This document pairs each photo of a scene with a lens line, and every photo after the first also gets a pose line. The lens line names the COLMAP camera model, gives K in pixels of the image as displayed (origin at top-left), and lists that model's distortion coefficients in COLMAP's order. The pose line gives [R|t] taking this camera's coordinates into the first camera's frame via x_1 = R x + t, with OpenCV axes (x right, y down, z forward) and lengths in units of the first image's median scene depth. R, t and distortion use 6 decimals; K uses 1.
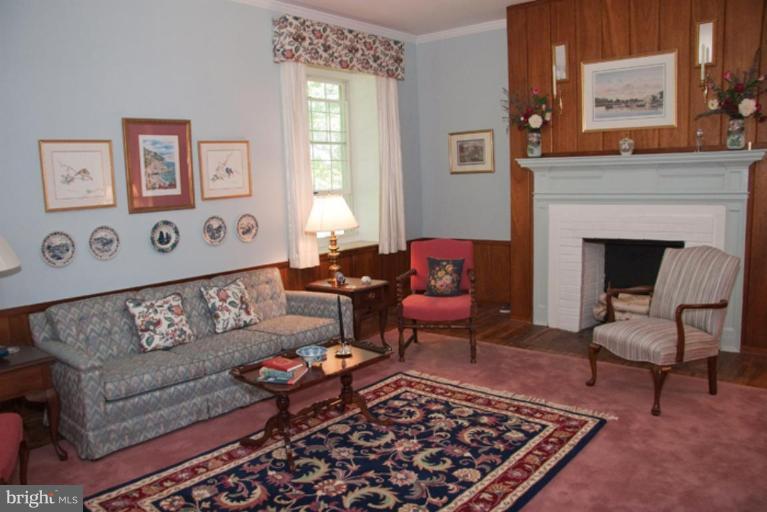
lens RADIAL K [[585.8, 0, 383.0], [0, 585.8, 235.9], [0, 0, 1]] dist [-0.115264, -0.000571]
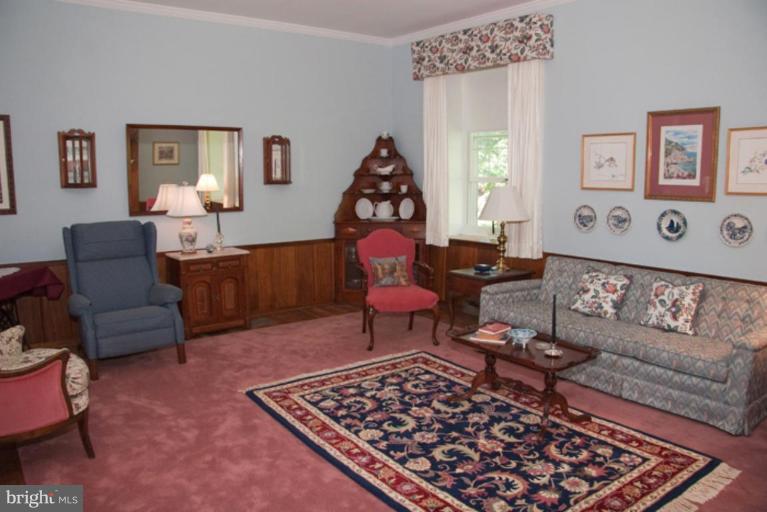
lens RADIAL K [[588.1, 0, 379.8], [0, 588.1, 260.0], [0, 0, 1]] dist [-0.163817, 0.103020]
pose [[-0.209569, 0.191726, -0.958813, 0.790879], [-0.081498, 0.973751, 0.212526, -0.123214], [0.974392, 0.122680, -0.188443, 0.768262]]
